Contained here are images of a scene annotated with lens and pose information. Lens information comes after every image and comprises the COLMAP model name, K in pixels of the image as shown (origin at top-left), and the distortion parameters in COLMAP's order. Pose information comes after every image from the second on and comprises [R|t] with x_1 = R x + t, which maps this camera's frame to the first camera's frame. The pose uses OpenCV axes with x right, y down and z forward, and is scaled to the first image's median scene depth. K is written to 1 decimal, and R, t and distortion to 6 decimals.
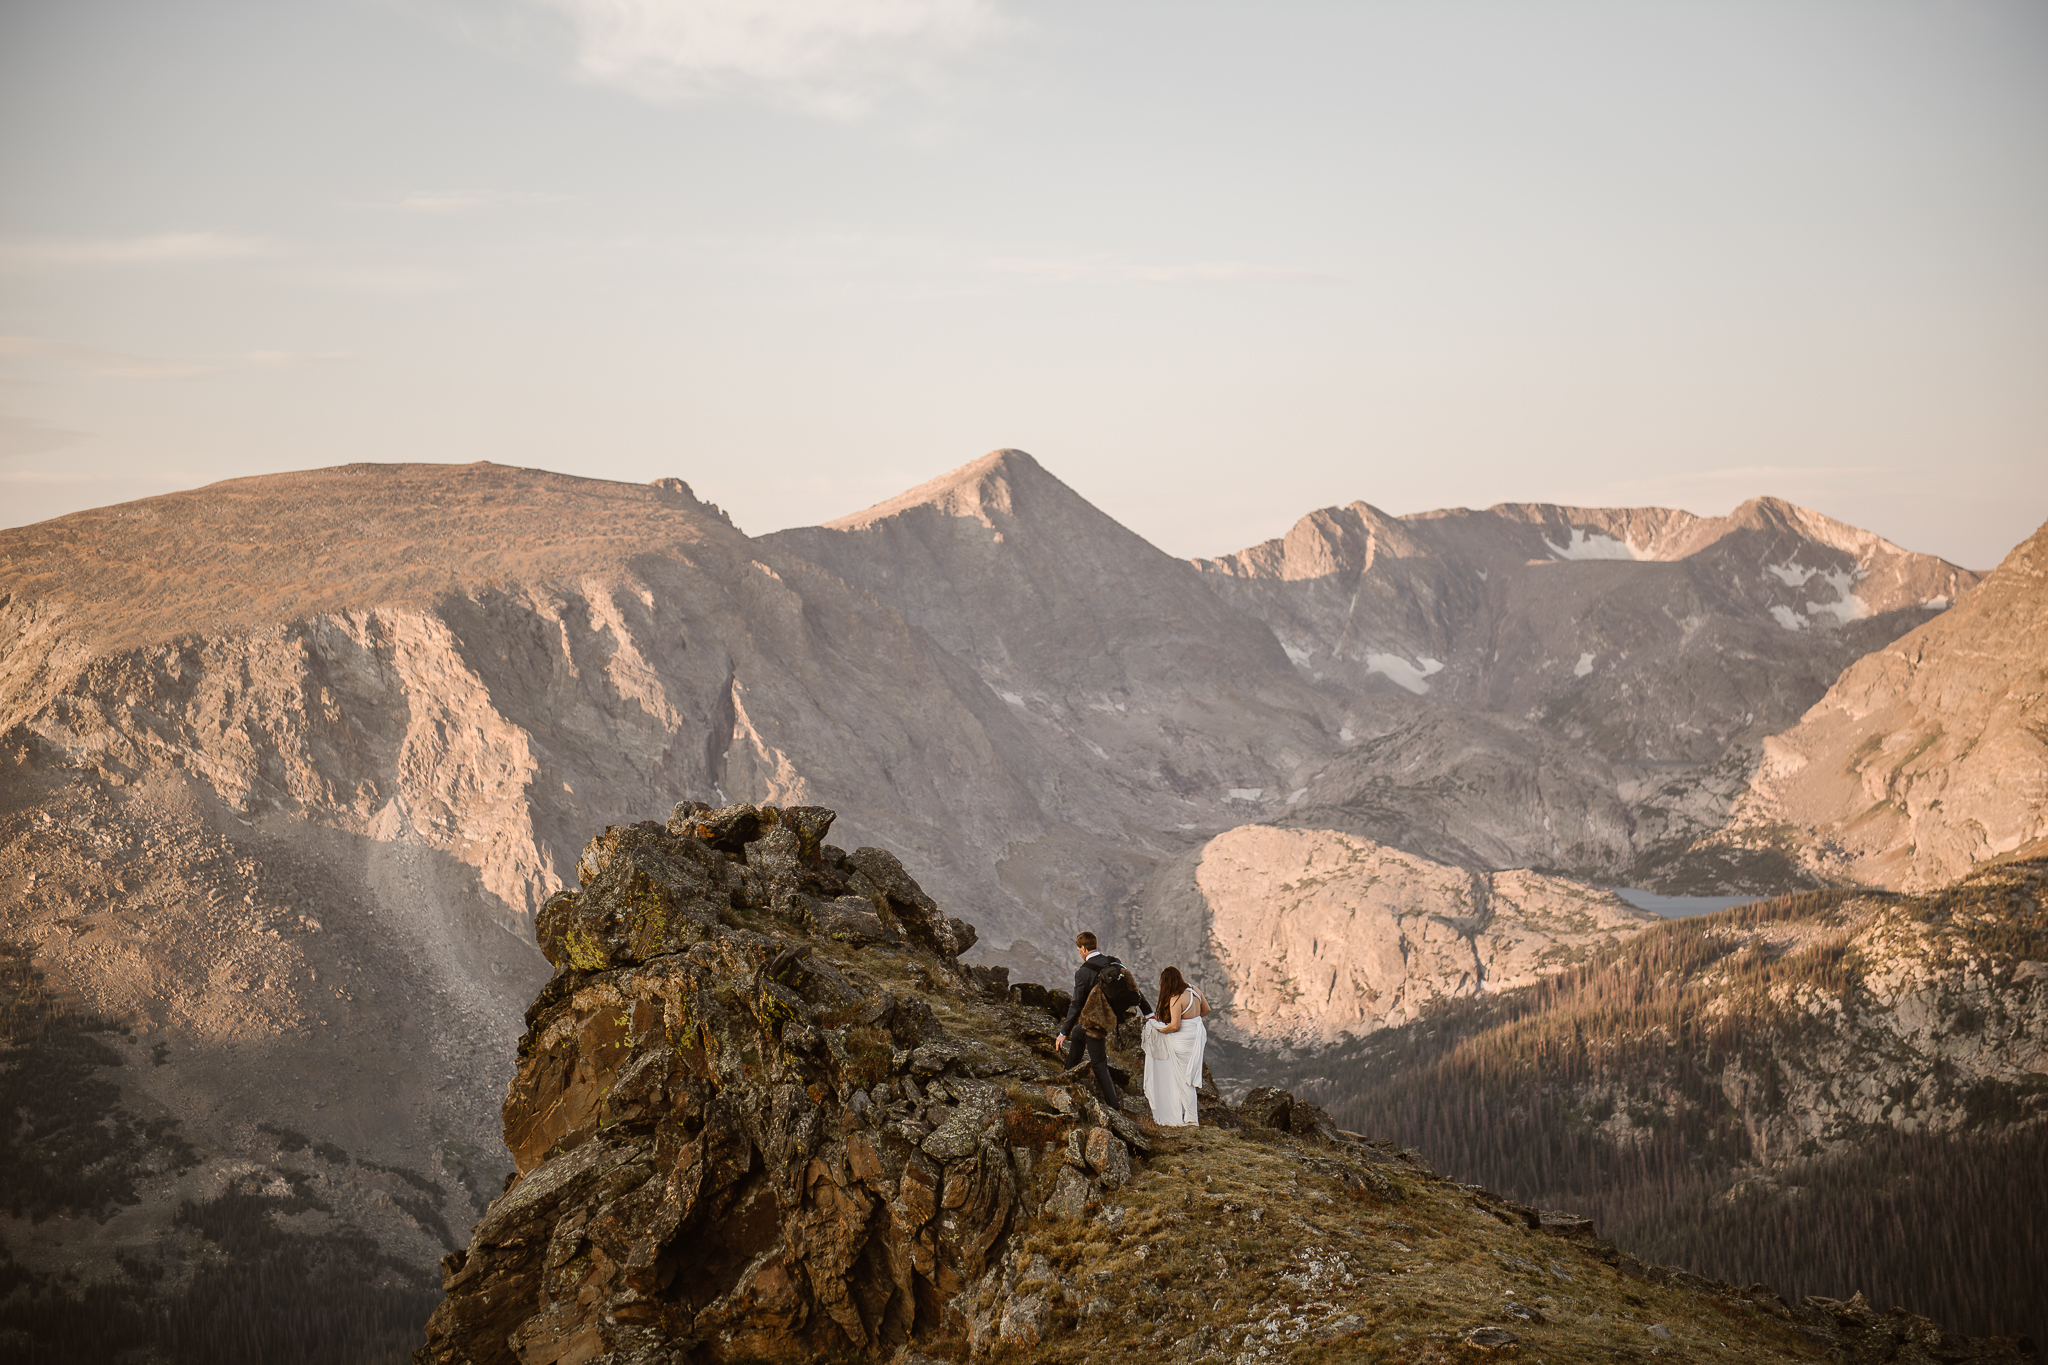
lens RADIAL K [[3369.8, 0, 1018.7], [0, 3369.8, 661.2], [0, 0, 1]] dist [0.168291, -0.186985]
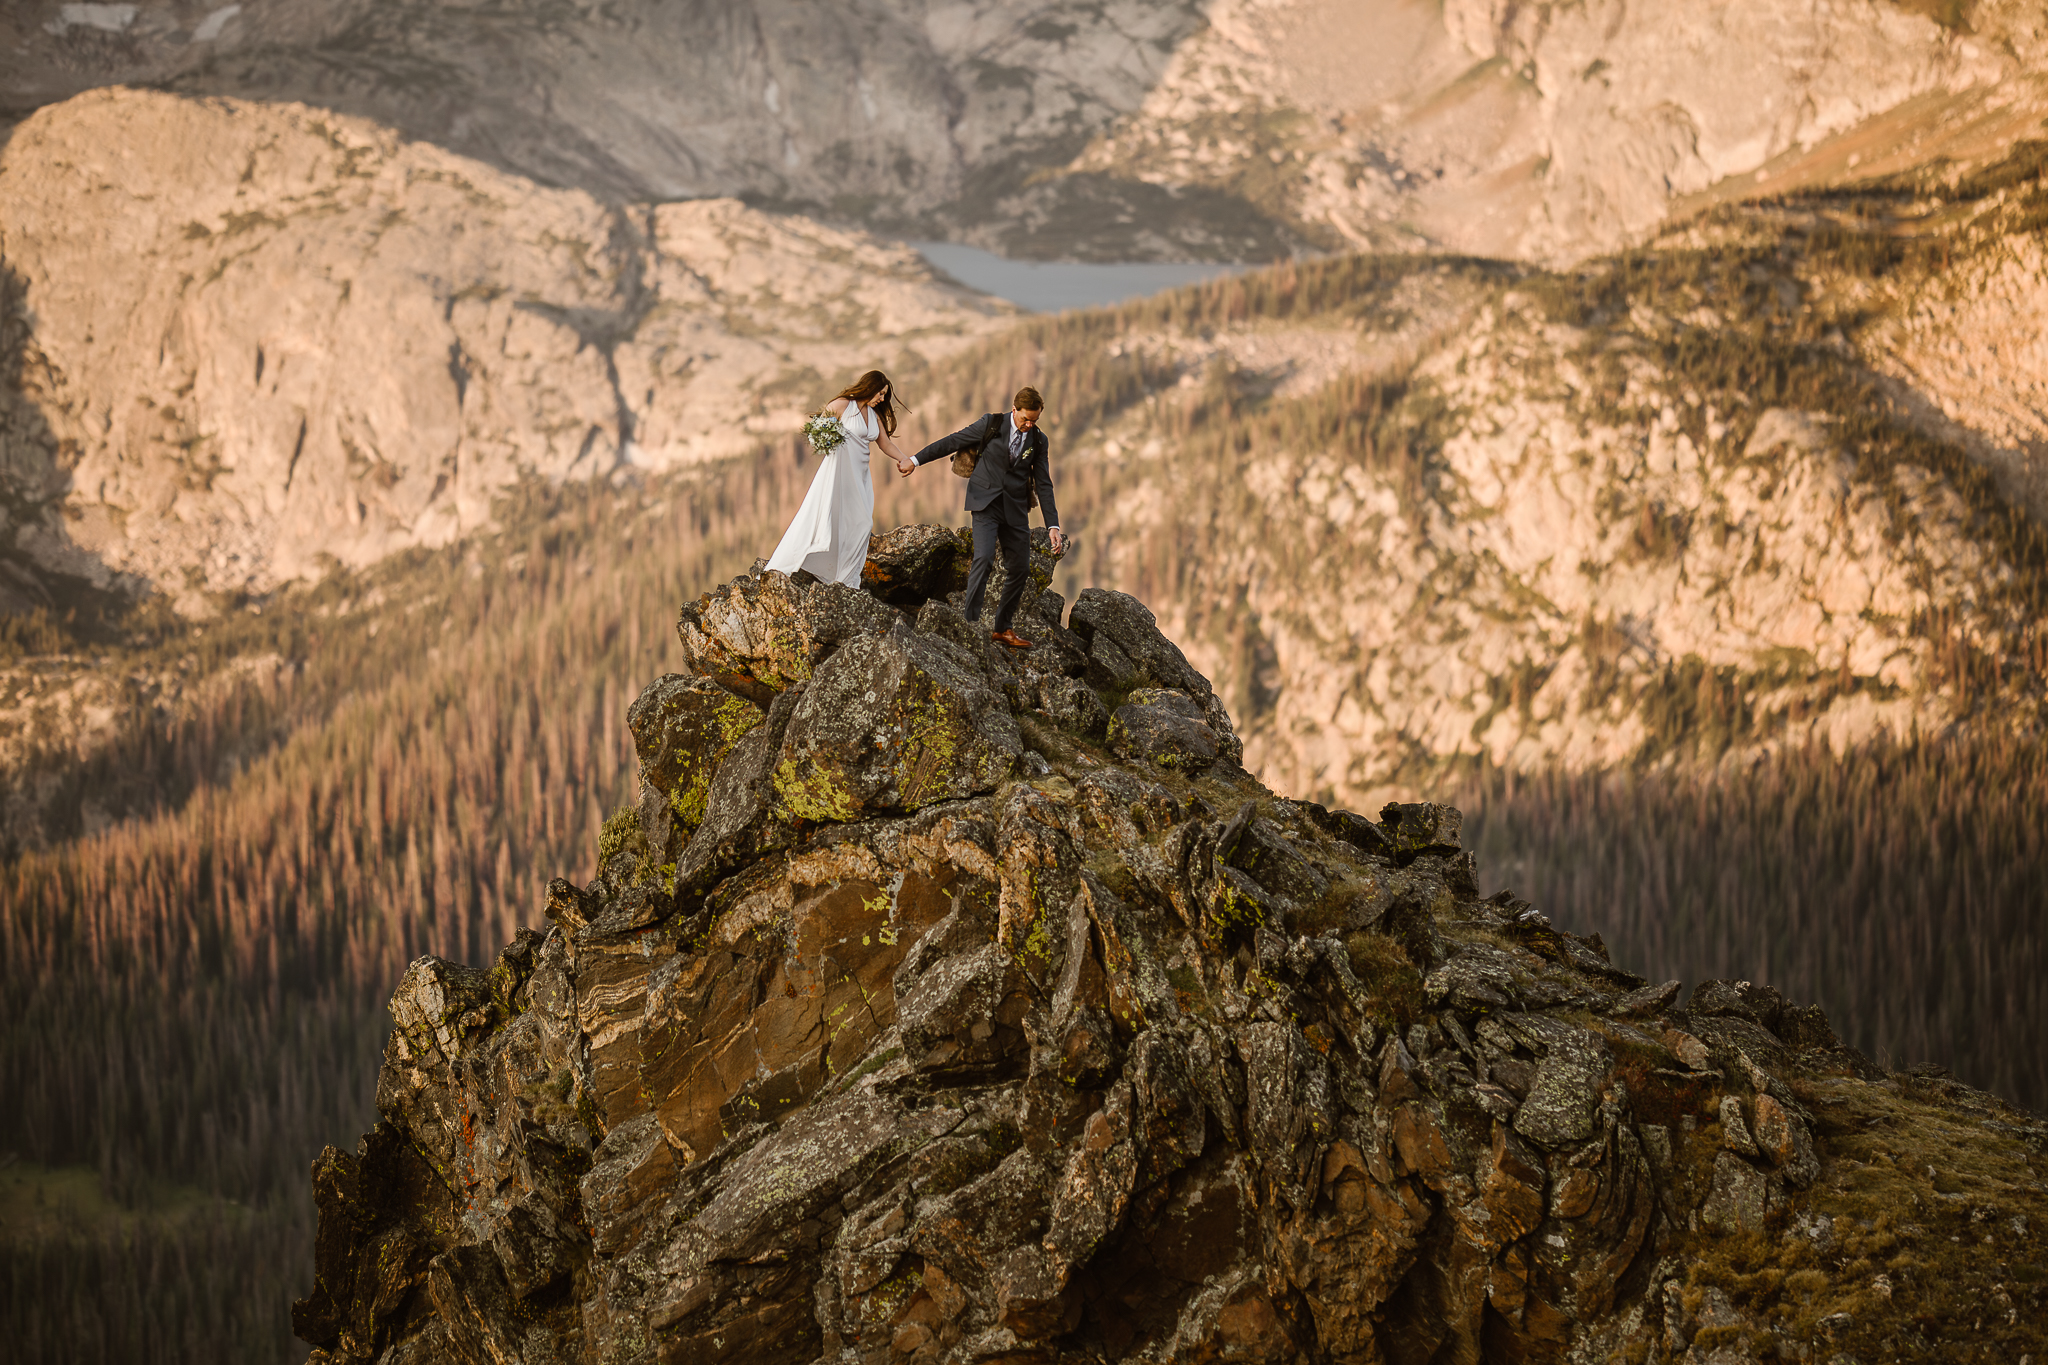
lens RADIAL K [[7571.5, 0, 1024.0], [0, 7571.5, 682.5], [0, 0, 1]] dist [0.278484, -1.677252]
pose [[0.981991, 0.004302, 0.188878, -0.354256], [-0.028112, 0.991939, 0.123563, -0.108150], [-0.186823, -0.126647, 0.974196, -0.366980]]
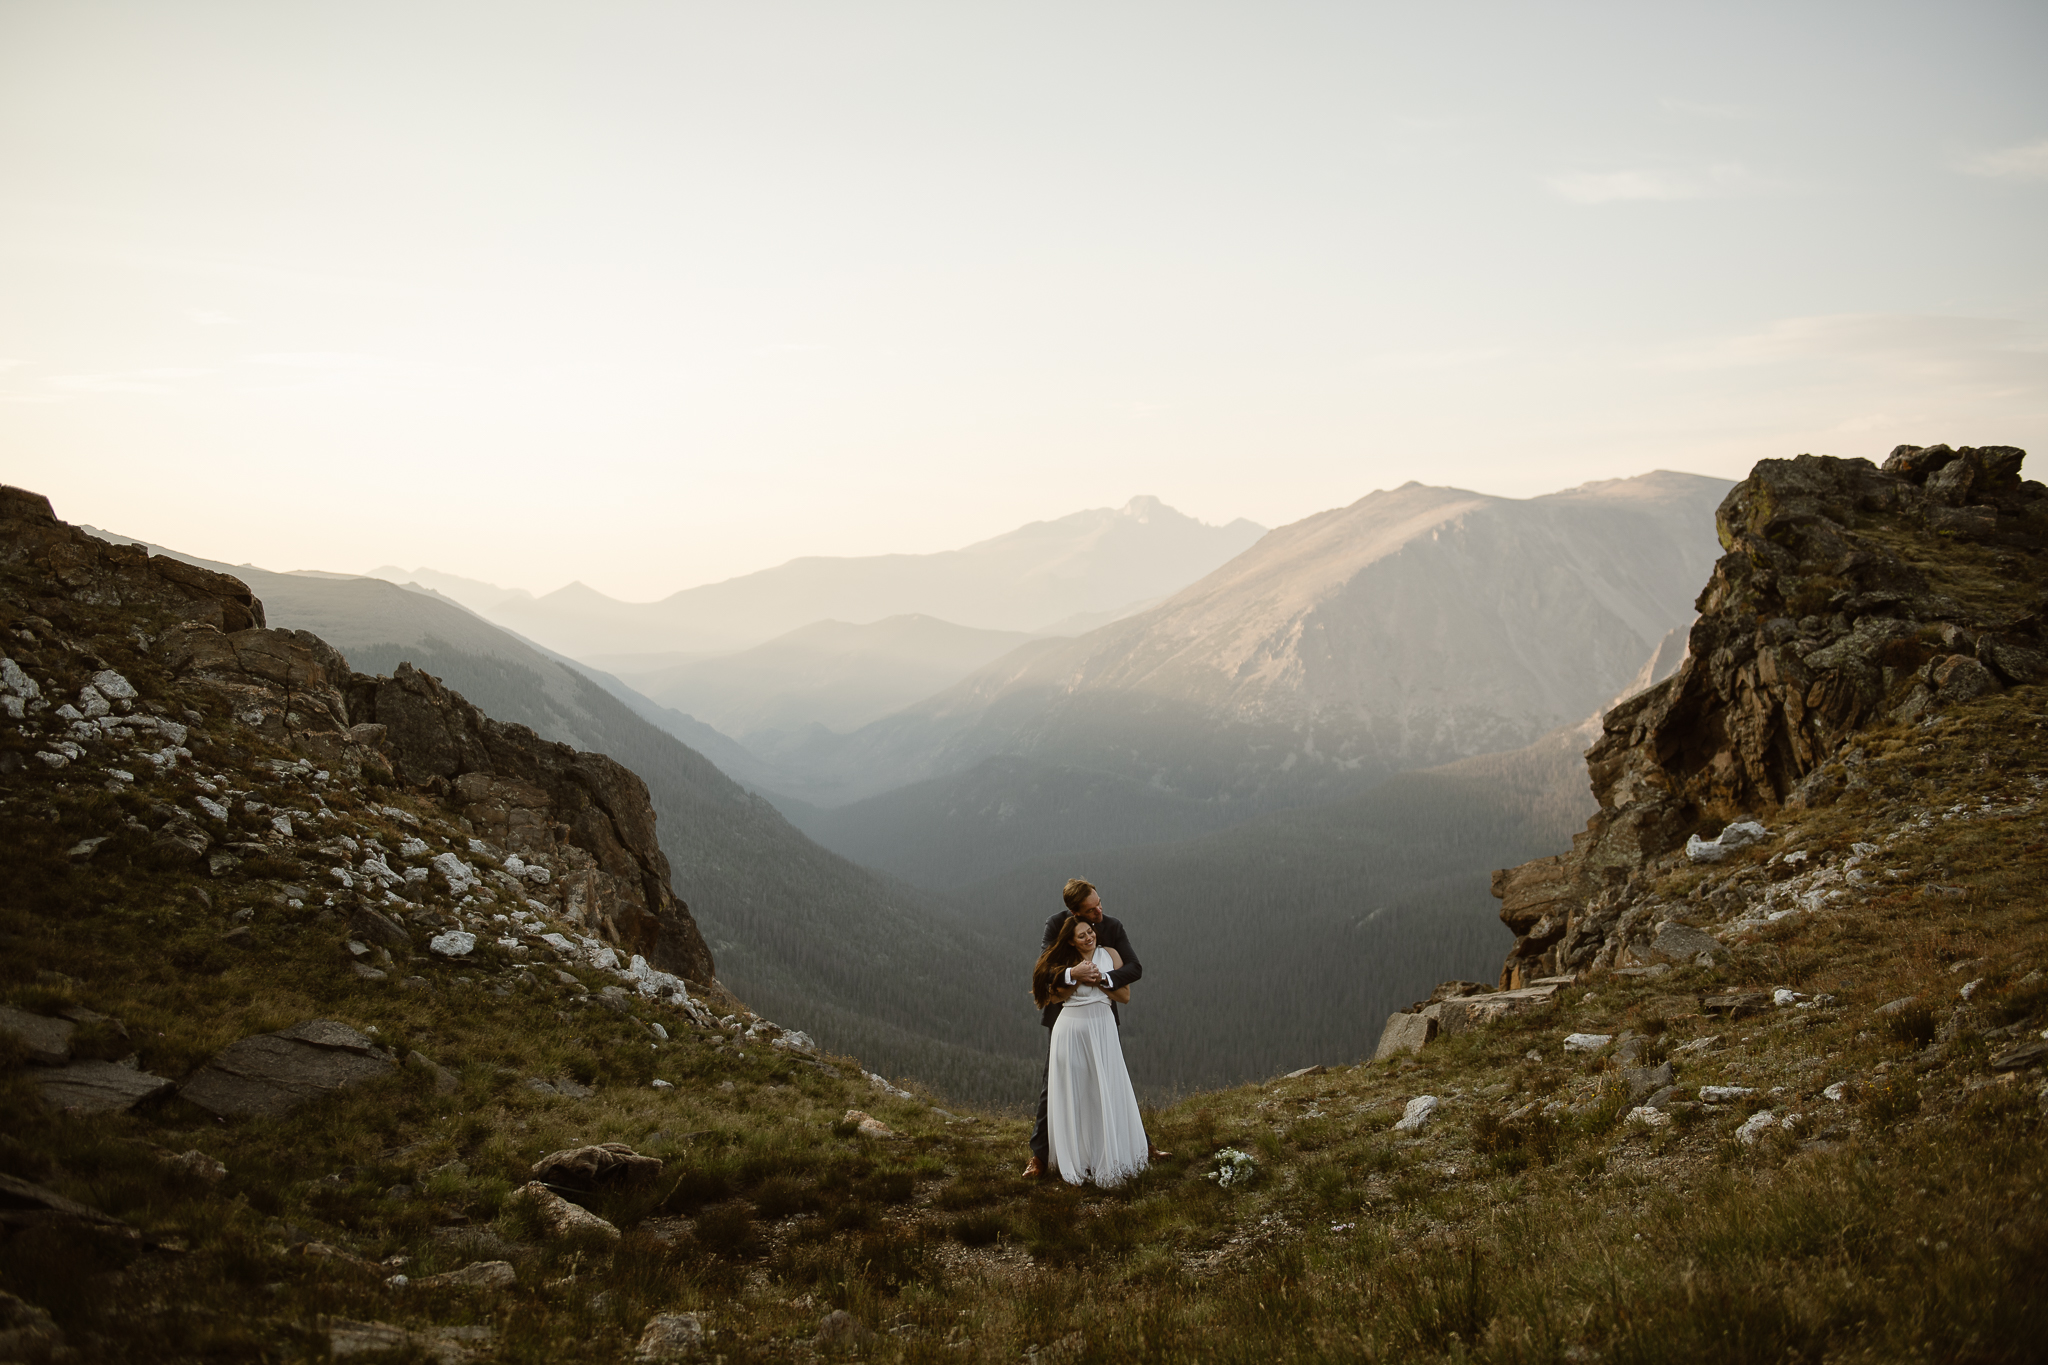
lens RADIAL K [[1840.0, 0, 1024.0], [0, 1840.0, 682.5], [0, 0, 1]] dist [0.003912, -0.003255]
pose [[0.621541, 0.071909, -0.780074, 0.280749], [-0.014319, 0.996655, 0.080465, 0.089294], [0.783251, -0.038843, 0.620491, 0.313821]]
